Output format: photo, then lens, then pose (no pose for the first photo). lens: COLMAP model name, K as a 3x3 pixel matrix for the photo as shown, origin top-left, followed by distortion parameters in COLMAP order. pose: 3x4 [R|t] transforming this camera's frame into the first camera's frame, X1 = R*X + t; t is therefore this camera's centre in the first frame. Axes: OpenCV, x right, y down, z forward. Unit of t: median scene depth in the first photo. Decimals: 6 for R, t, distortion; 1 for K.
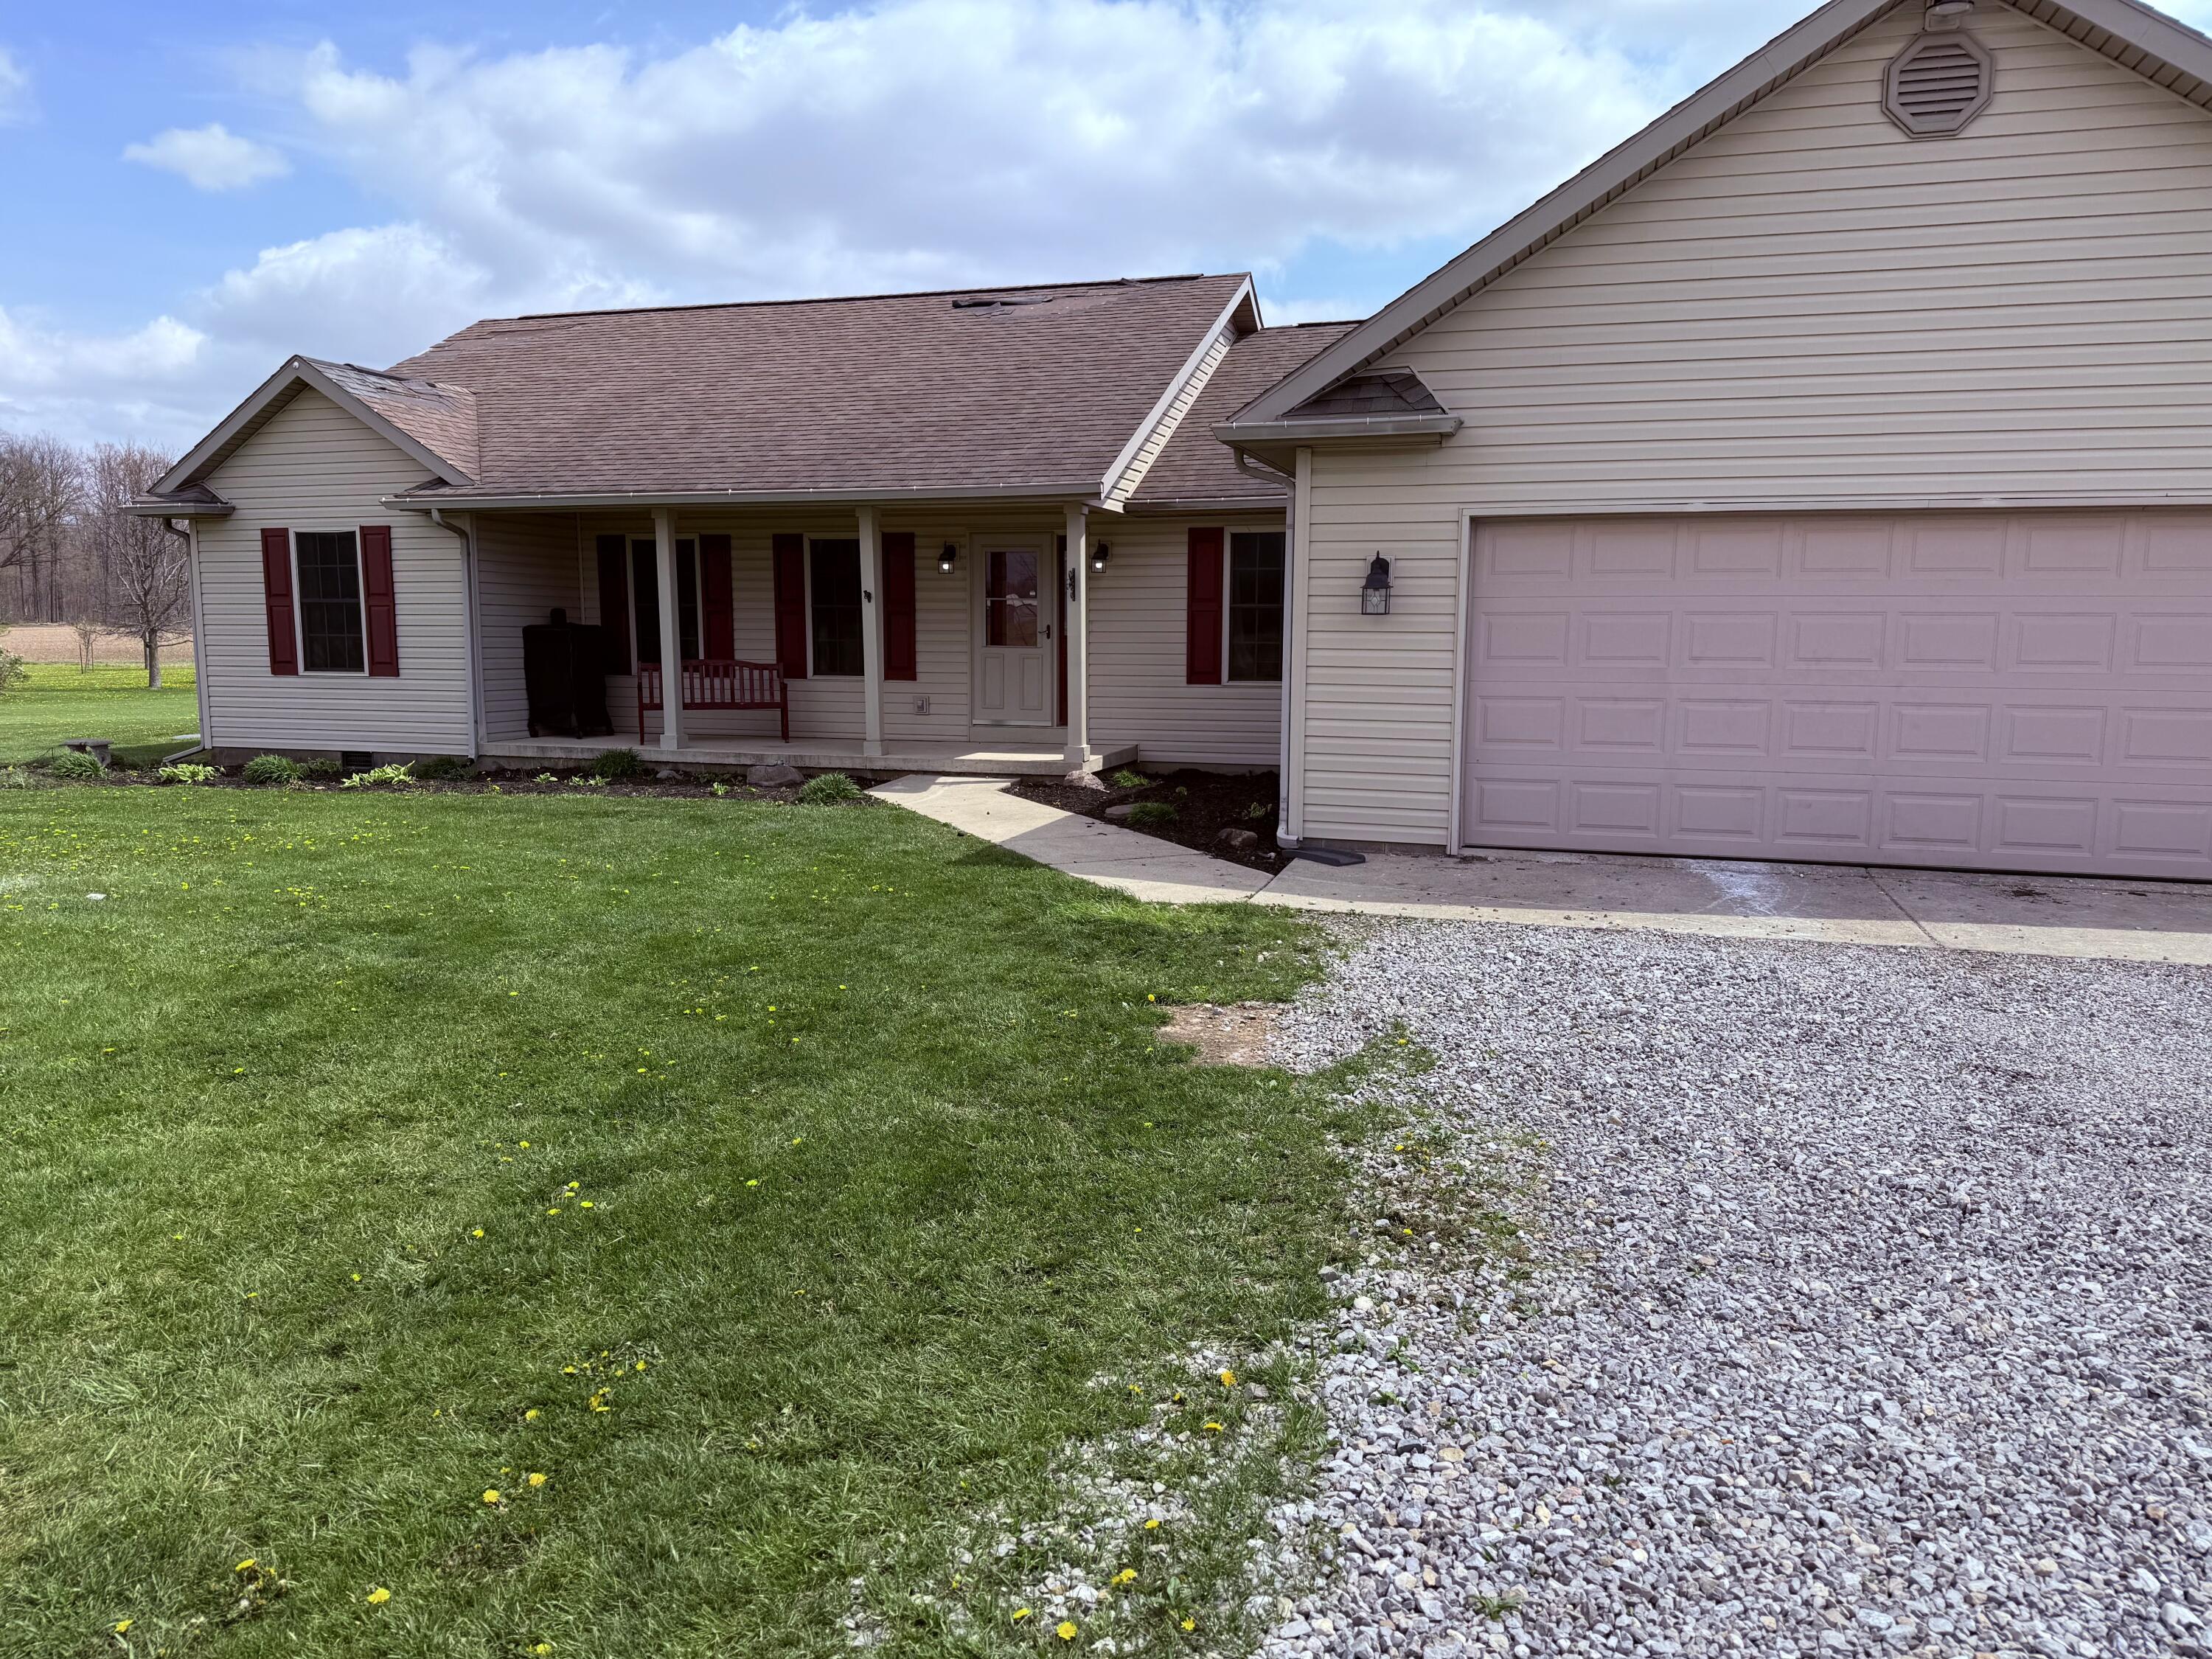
lens RADIAL K [[1531.0, 0, 1108.2], [0, 1531.0, 849.5], [0, 0, 1]] dist [0.061582, -0.080705]
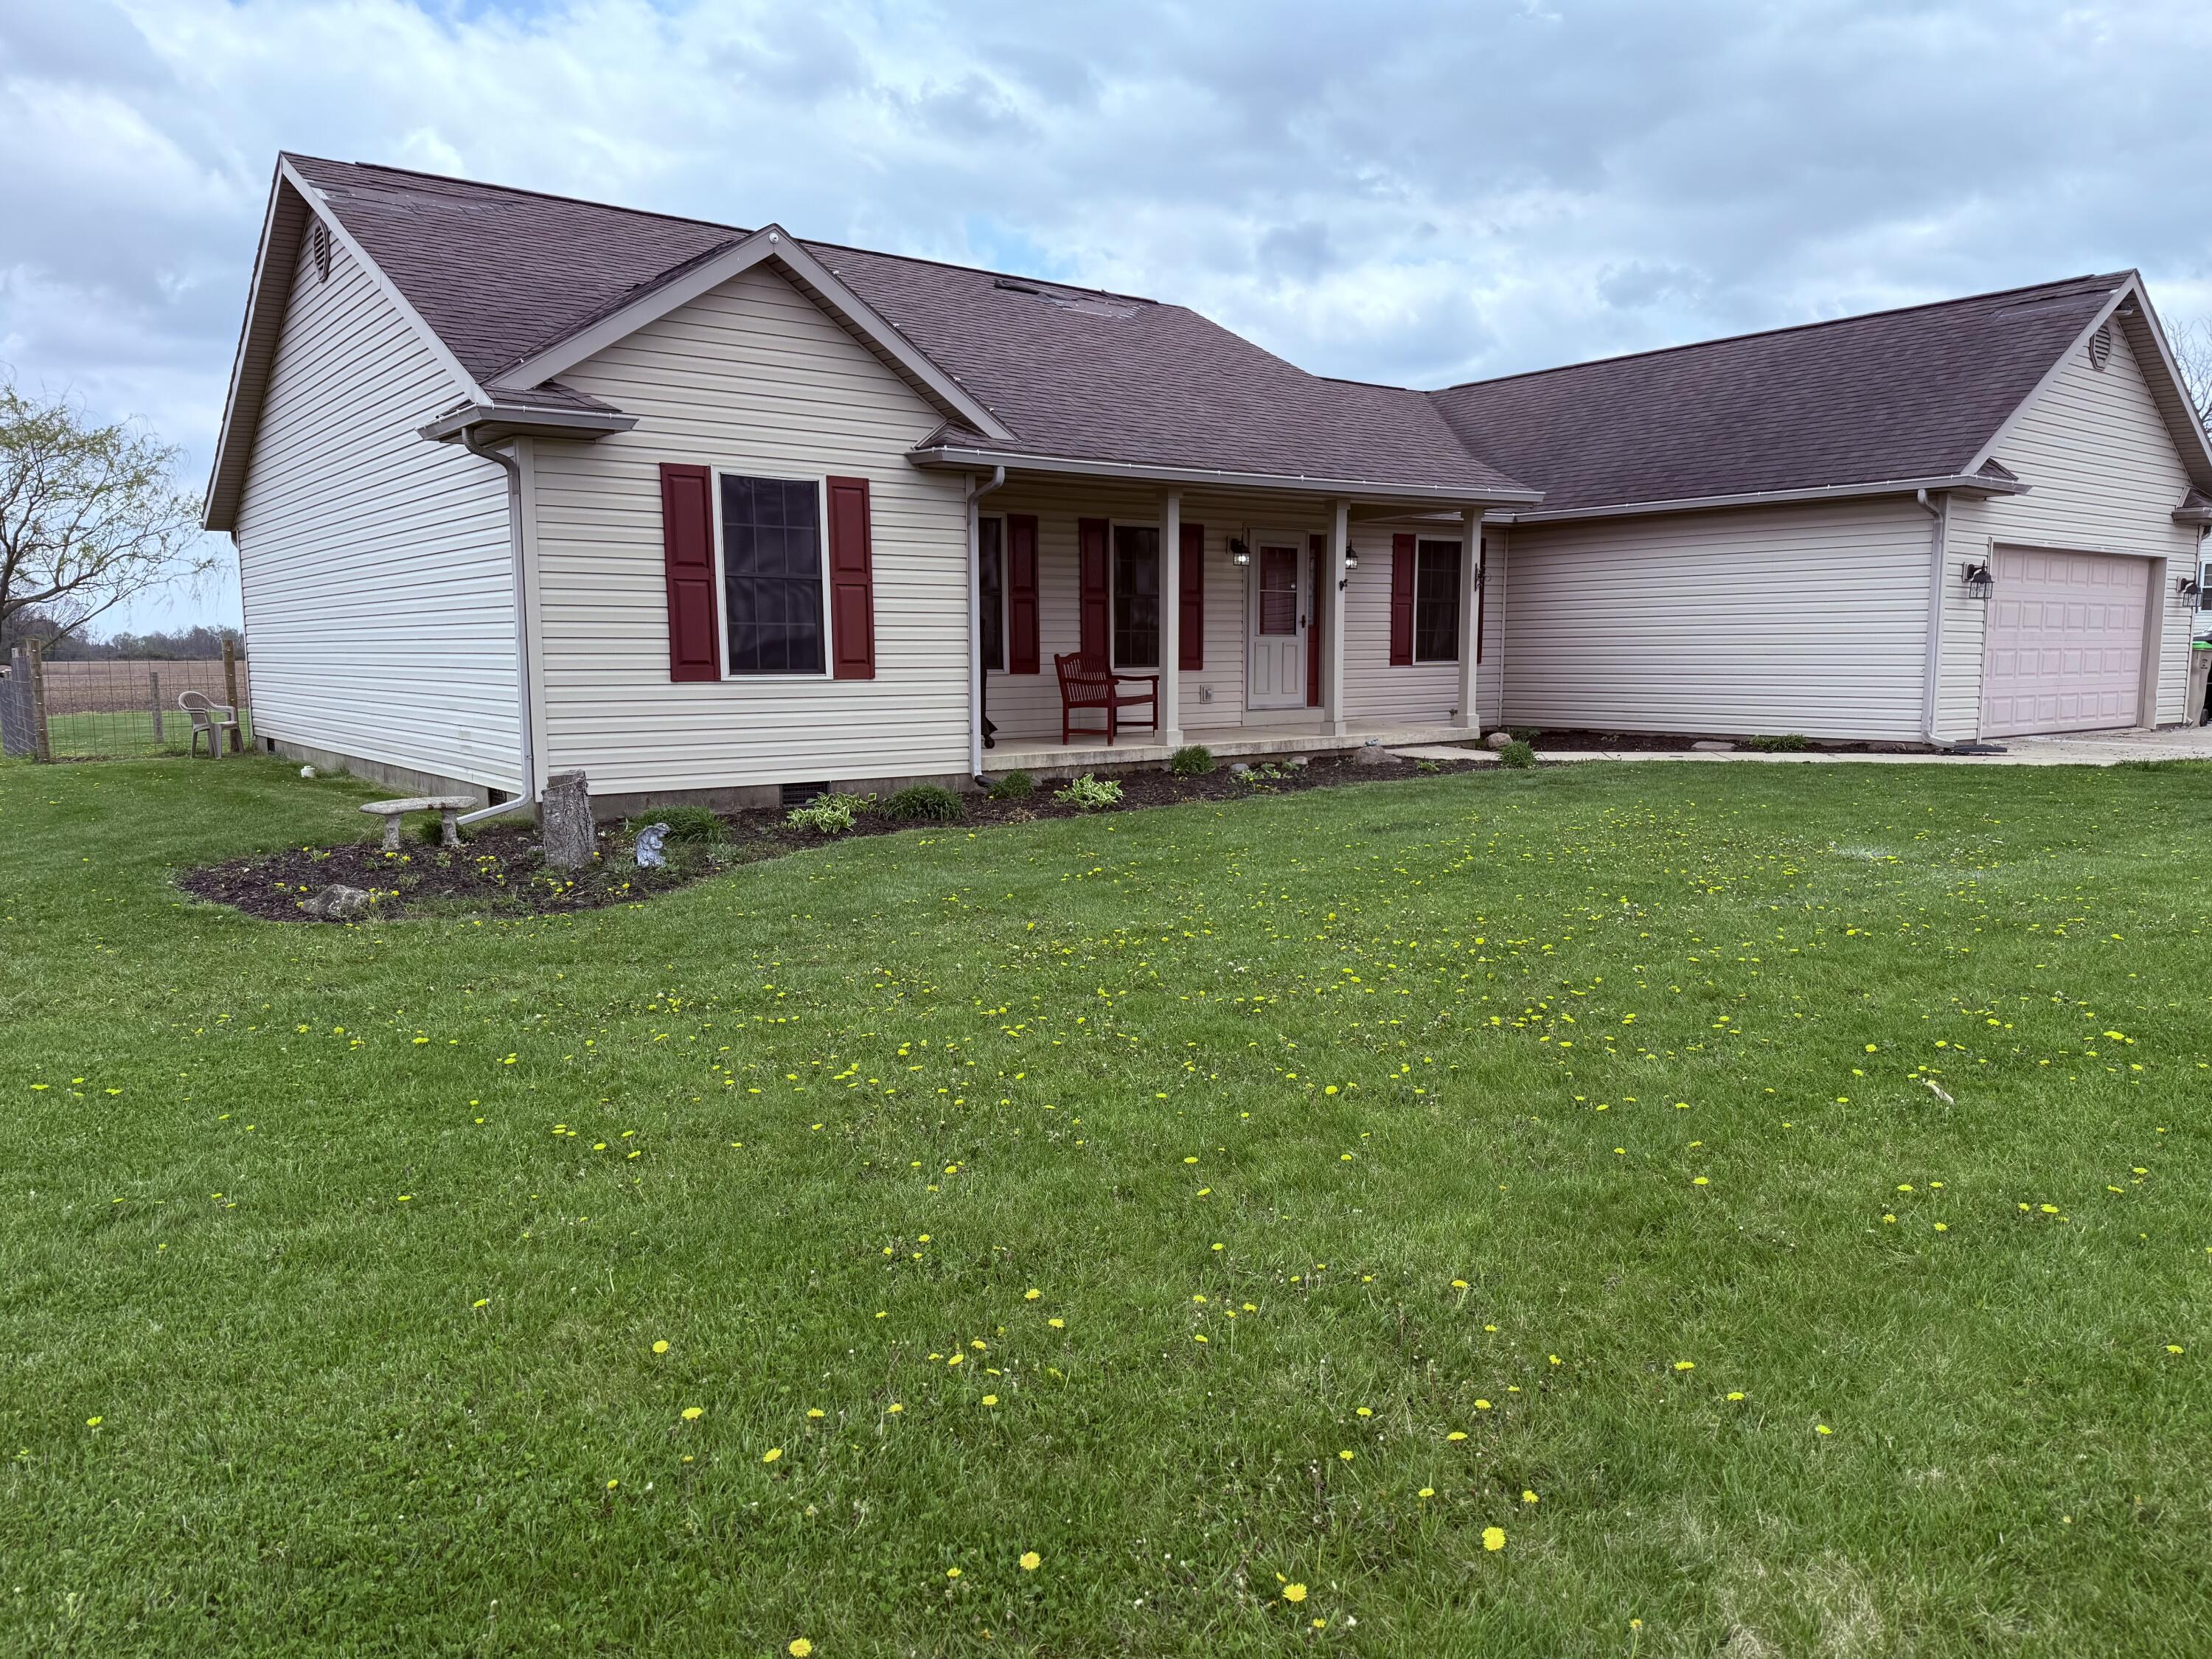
lens RADIAL K [[1531.0, 0, 1119.8], [0, 1531.0, 845.7], [0, 0, 1]] dist [0.061582, -0.080705]
pose [[0.578185, -0.111644, 0.808231, -1.011769], [0.125119, 0.991009, 0.047385, -0.050720], [-0.806255, 0.073728, 0.586956, 0.466495]]
